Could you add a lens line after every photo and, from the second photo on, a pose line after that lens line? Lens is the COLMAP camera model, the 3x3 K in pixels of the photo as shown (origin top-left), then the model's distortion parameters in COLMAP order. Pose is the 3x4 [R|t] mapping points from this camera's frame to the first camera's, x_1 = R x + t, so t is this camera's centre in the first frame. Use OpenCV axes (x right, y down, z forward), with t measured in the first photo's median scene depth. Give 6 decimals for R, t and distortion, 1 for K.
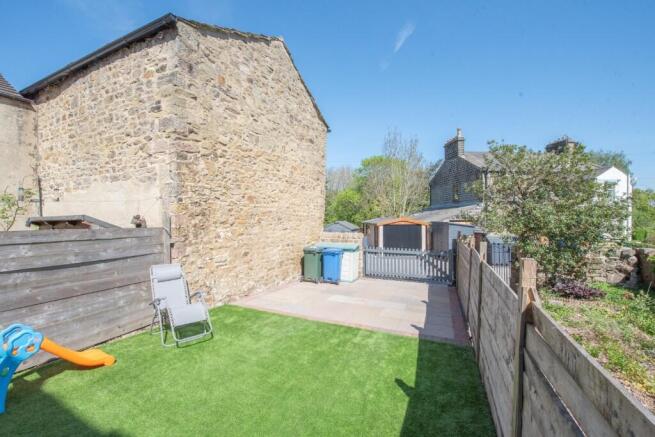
lens RADIAL K [[265.5, 0, 324.9], [0, 265.5, 220.0], [0, 0, 1]] dist [-0.022034, -0.000297]
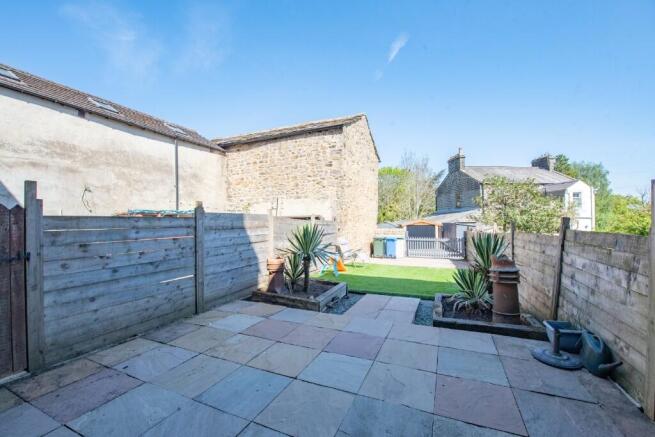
lens RADIAL K [[265.5, 0, 324.9], [0, 265.5, 220.0], [0, 0, 1]] dist [-0.022034, -0.000297]
pose [[0.999949, -0.003257, 0.009547, -0.492461], [0.003448, 0.999792, -0.020108, 0.041499], [-0.009479, 0.020140, 0.999752, -0.787262]]
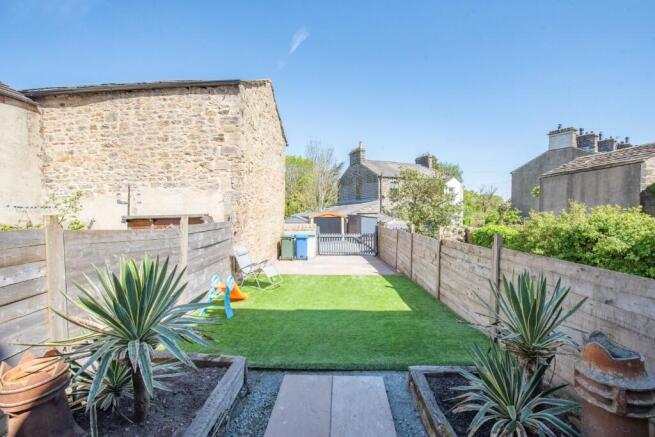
lens RADIAL K [[256.9, 0, 324.7], [0, 256.9, 219.0], [0, 0, 1]] dist [-0.021925, -0.000367]
pose [[0.929314, -0.019090, 0.368797, -0.443348], [0.010635, 0.999632, 0.024945, -0.011343], [-0.369138, -0.019260, 0.929175, -0.368192]]
